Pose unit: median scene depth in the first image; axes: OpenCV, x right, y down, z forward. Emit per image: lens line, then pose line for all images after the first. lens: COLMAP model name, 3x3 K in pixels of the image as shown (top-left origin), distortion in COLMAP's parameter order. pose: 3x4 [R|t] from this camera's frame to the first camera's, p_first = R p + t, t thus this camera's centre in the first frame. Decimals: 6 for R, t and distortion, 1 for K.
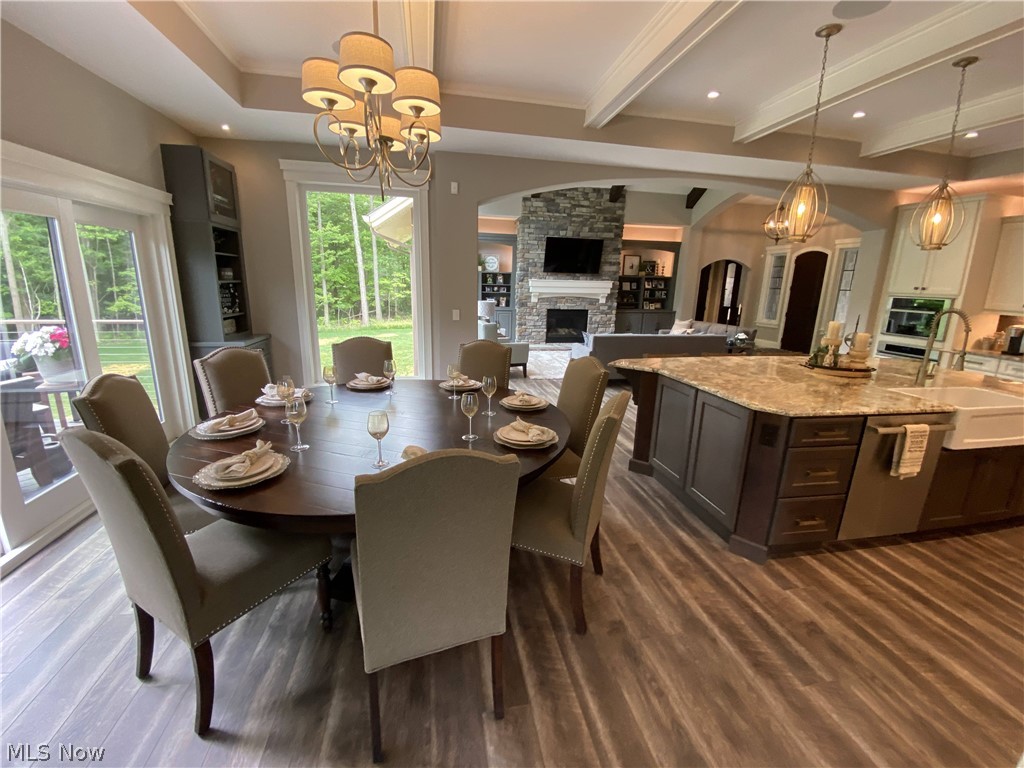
lens RADIAL K [[417.0, 0, 512.0], [0, 417.0, 382.2], [0, 0, 1]] dist [-0.024592, -0.003722]
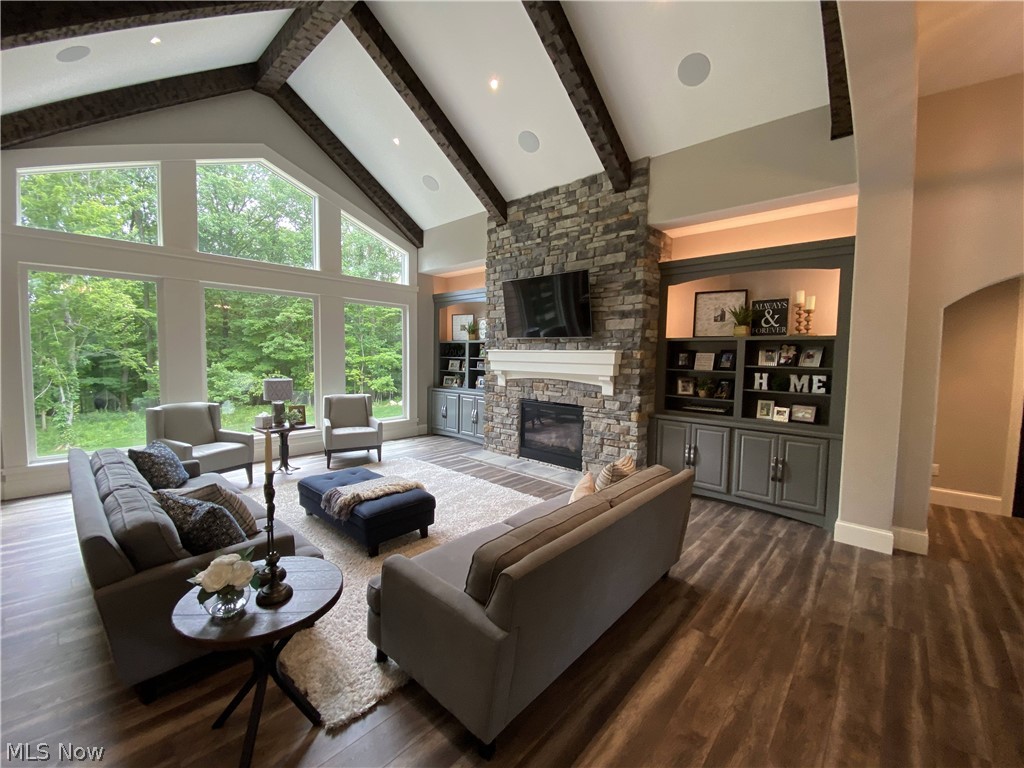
lens RADIAL K [[417.0, 0, 508.6], [0, 417.0, 377.4], [0, 0, 1]] dist [-0.024592, -0.003722]
pose [[0.578831, 0.035127, -0.814691, 0.552391], [-0.192563, 0.976704, -0.094702, -0.145180], [0.792385, 0.211696, 0.572111, 0.641090]]
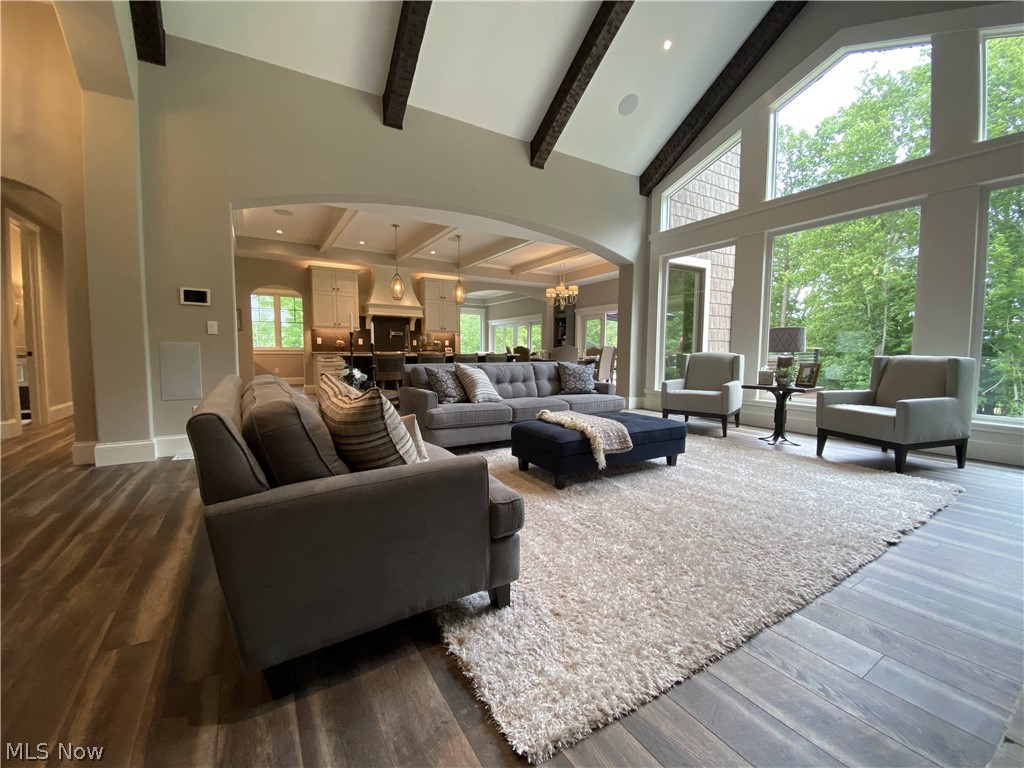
lens RADIAL K [[417.0, 0, 505.2], [0, 417.0, 367.2], [0, 0, 1]] dist [-0.024592, -0.003722]
pose [[-0.941424, -0.009202, -0.337098, 0.349063], [-0.104914, 0.958012, 0.266844, -0.182238], [0.320489, 0.286580, -0.902862, 1.048886]]
